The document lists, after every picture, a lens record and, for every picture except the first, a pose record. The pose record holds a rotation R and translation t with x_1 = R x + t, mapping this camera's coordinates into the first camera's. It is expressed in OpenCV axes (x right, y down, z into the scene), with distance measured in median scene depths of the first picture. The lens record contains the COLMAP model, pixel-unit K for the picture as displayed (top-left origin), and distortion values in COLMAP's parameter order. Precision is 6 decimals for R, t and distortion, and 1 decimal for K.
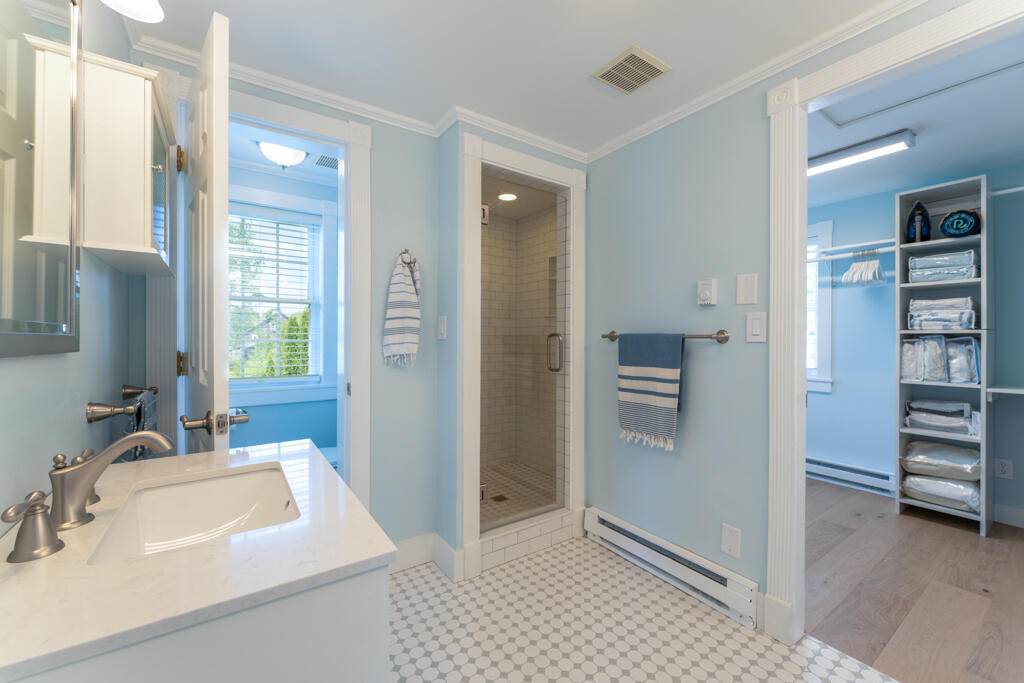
lens RADIAL K [[408.0, 0, 509.2], [0, 408.0, 346.8], [0, 0, 1]] dist [-0.007656, 0.000413]
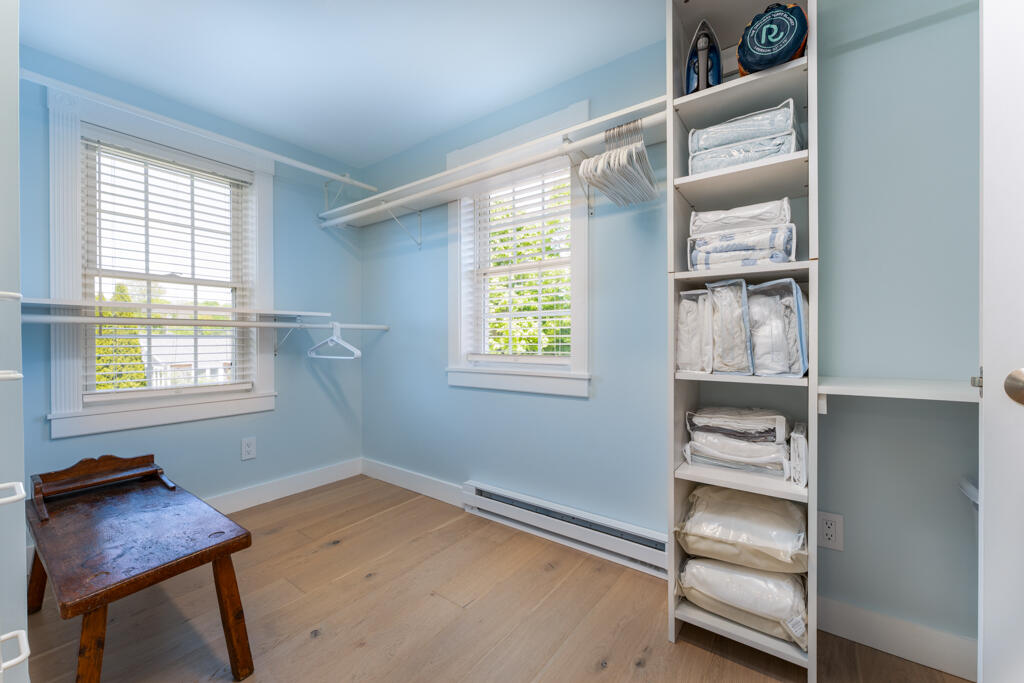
lens RADIAL K [[408.0, 0, 509.2], [0, 408.0, 346.8], [0, 0, 1]] dist [-0.007656, 0.000413]
pose [[0.944632, -0.006174, 0.328073, 0.641045], [0.005781, 0.999981, 0.002174, 0.050635], [-0.328080, -0.000157, 0.944650, 0.626295]]
